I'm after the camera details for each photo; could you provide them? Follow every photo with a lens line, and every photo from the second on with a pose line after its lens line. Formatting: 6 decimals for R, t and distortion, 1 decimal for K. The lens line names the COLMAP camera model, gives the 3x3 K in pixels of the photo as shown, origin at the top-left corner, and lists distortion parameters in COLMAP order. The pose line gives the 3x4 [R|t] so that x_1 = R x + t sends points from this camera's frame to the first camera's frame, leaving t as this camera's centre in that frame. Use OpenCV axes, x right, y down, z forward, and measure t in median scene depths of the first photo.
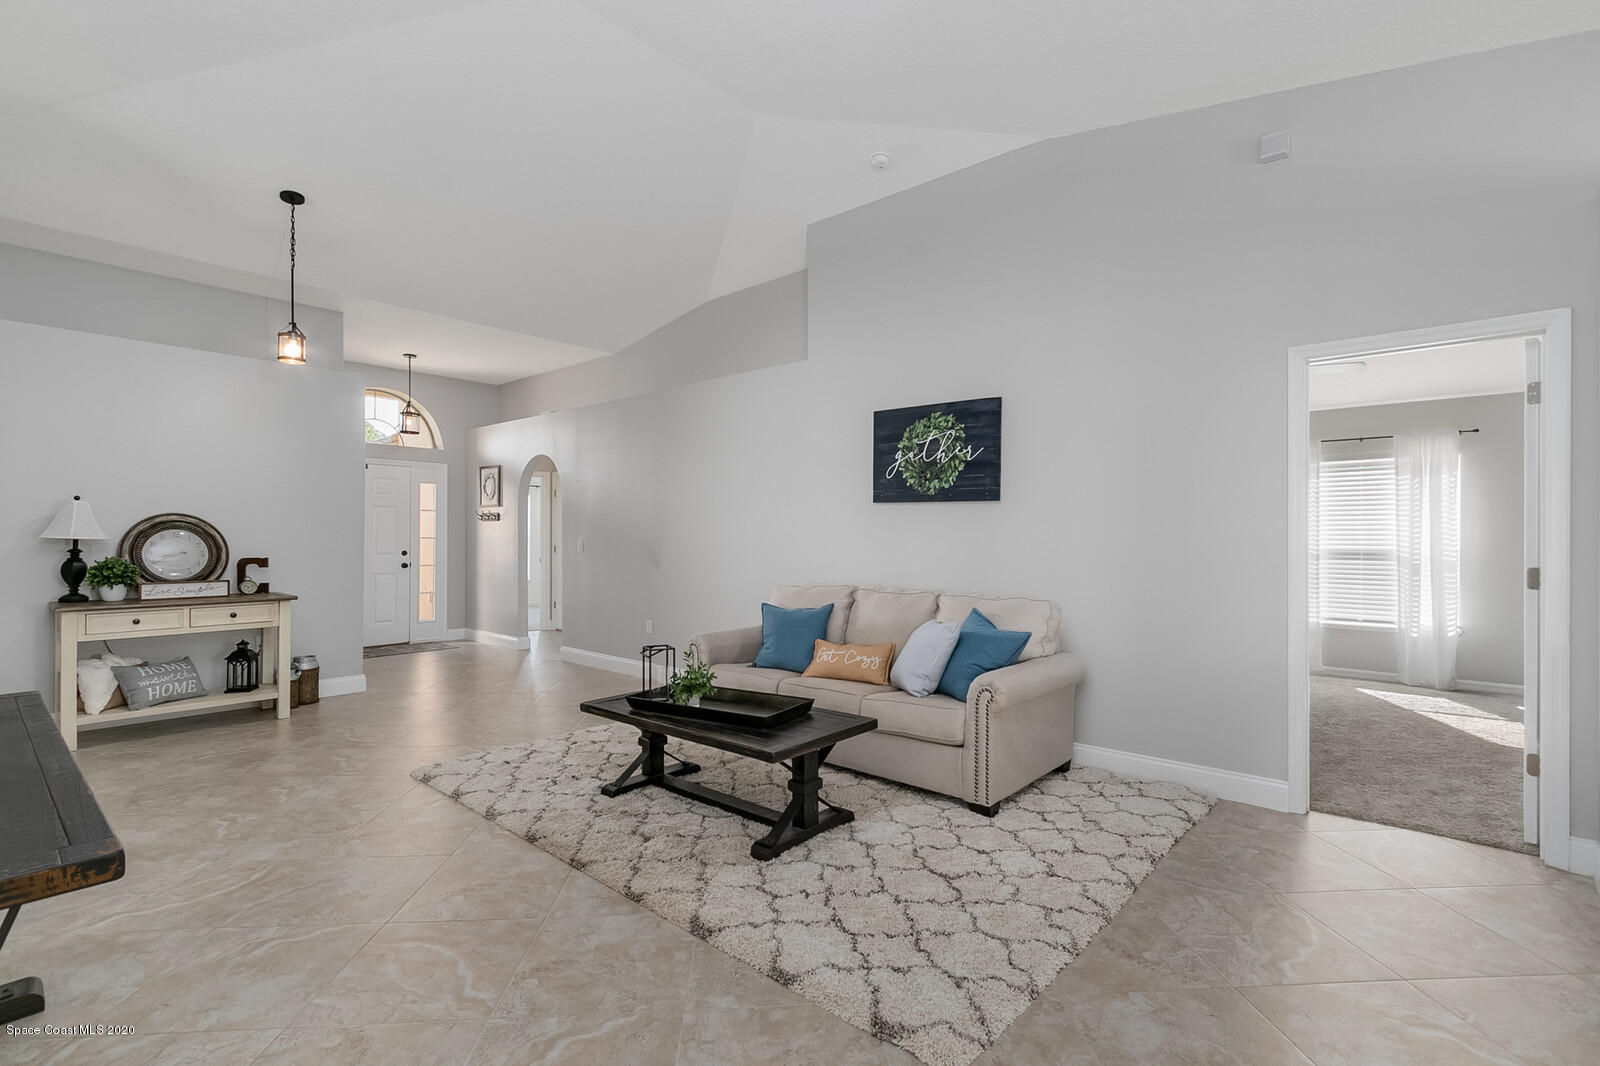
lens RADIAL K [[740.3, 0, 805.9], [0, 740.3, 538.2], [0, 0, 1]] dist [-0.002083, -0.001092]
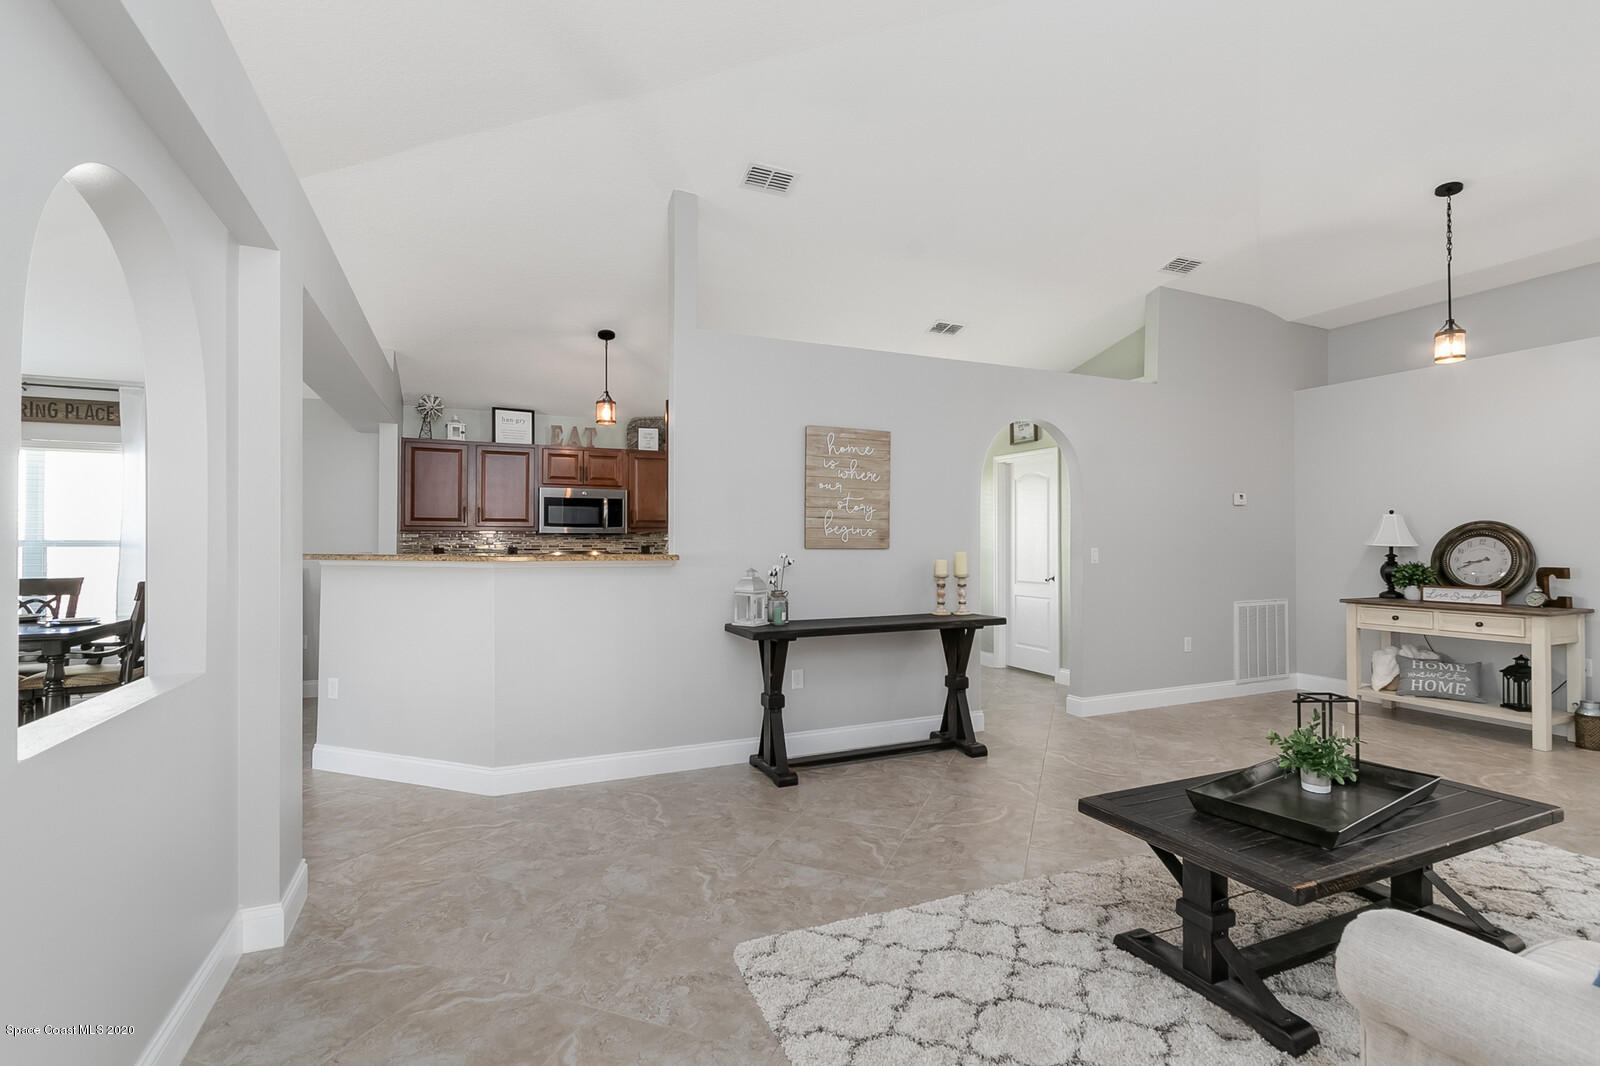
lens RADIAL K [[740.3, 0, 803.6], [0, 740.3, 536.8], [0, 0, 1]] dist [-0.002083, -0.001092]
pose [[-0.431252, -0.008197, -0.902194, 0.520837], [-0.000989, 0.999962, -0.008613, -0.002685], [0.902231, -0.002822, -0.431243, 0.651880]]
